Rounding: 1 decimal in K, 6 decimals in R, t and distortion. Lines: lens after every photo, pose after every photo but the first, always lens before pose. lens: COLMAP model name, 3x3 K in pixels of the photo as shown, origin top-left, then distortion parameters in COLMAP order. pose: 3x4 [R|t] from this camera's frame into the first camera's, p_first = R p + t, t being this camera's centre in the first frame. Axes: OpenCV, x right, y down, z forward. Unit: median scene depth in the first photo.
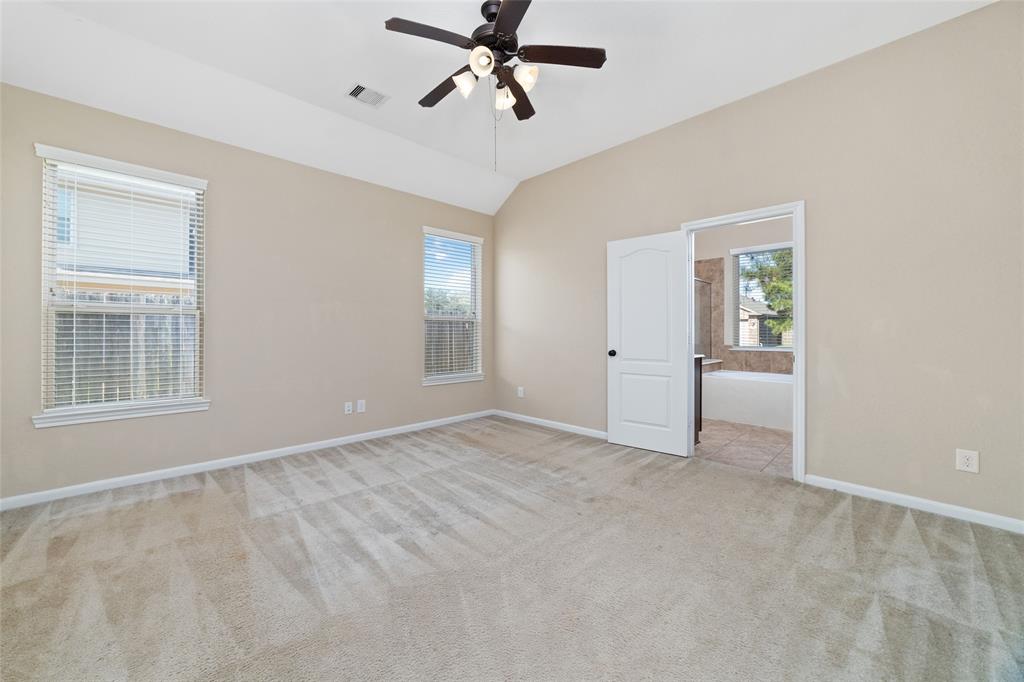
lens RADIAL K [[395.4, 0, 509.1], [0, 395.4, 337.8], [0, 0, 1]] dist [-0.008235, -0.000038]
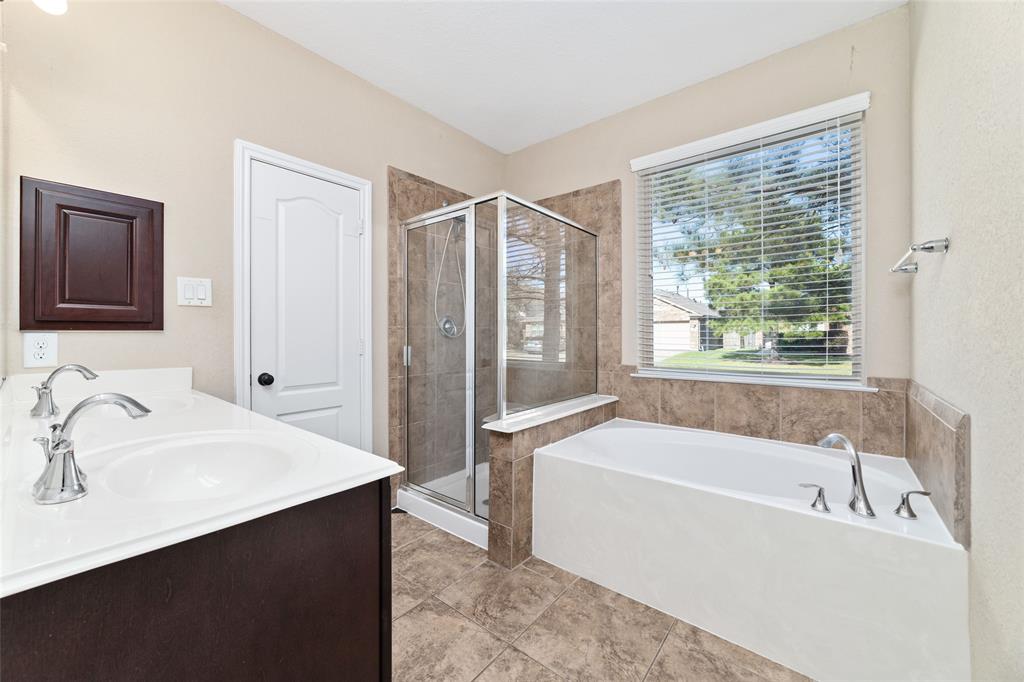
lens RADIAL K [[395.4, 0, 510.2], [0, 395.4, 336.4], [0, 0, 1]] dist [-0.008235, -0.000038]
pose [[0.993526, 0.002482, 0.113575, 0.352785], [-0.001682, 0.999973, -0.007137, -0.012376], [-0.113590, 0.006900, 0.993504, 0.535831]]
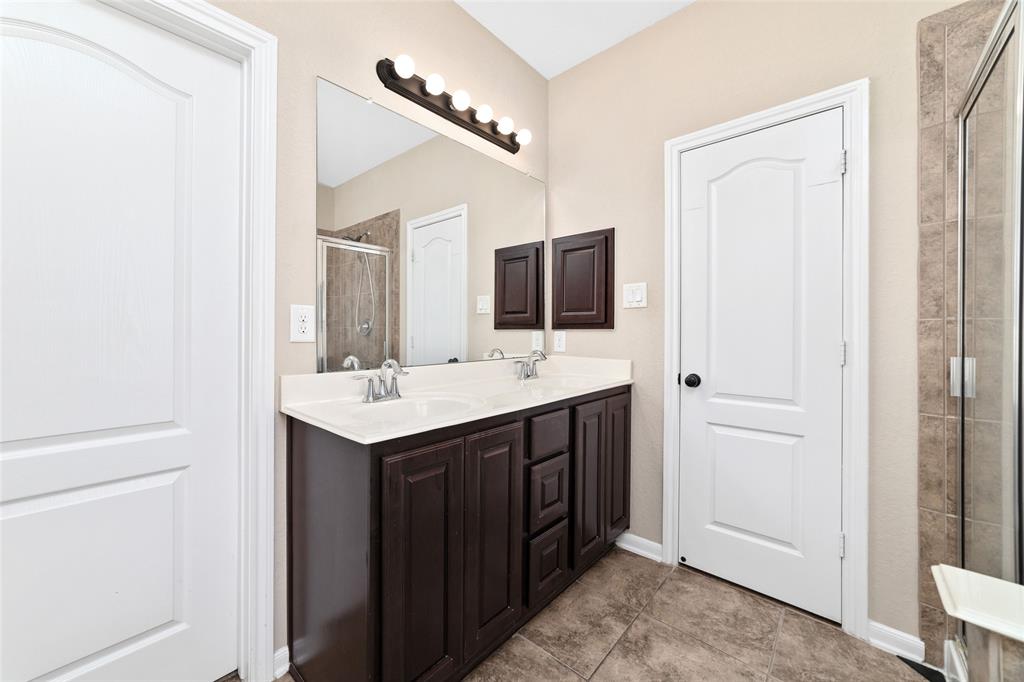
lens RADIAL K [[395.4, 0, 508.6], [0, 395.4, 332.6], [0, 0, 1]] dist [-0.008235, -0.000038]
pose [[0.064254, 0.007082, -0.997908, 0.390653], [-0.014796, 0.999872, 0.006143, -0.013333], [0.997824, 0.014371, 0.064351, 0.589719]]
